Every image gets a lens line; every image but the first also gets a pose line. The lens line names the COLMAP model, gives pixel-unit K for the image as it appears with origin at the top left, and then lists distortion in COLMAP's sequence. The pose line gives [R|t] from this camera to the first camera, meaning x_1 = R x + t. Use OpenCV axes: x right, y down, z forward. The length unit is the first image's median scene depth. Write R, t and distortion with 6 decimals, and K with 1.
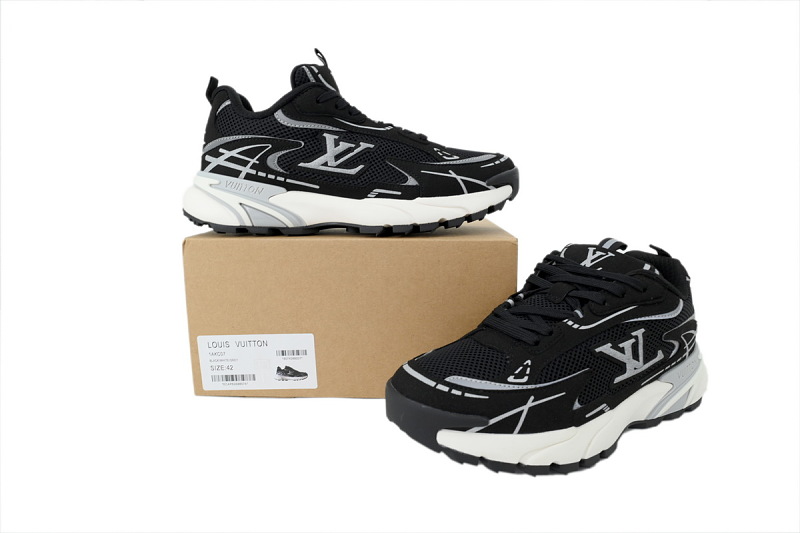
lens RADIAL K [[517.4, 0, 400.0], [0, 517.4, 266.5], [0, 0, 1]] dist [0.029977, 0.000260]
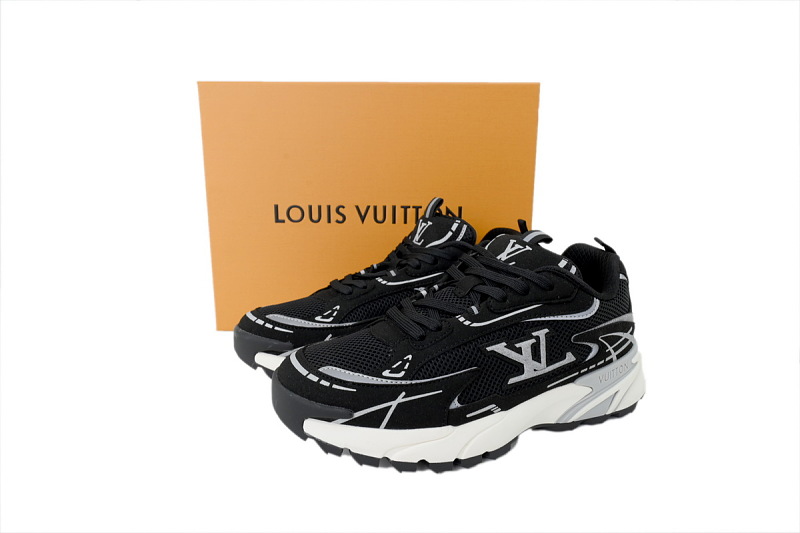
lens RADIAL K [[517.4, 0, 400.0], [0, 517.4, 266.5], [0, 0, 1]] dist [0.029977, 0.000260]
pose [[0.989594, 0.043238, -0.137238, 0.336095], [-0.035988, 0.997844, 0.054881, -0.036672], [0.139315, -0.049371, 0.989017, 0.038313]]
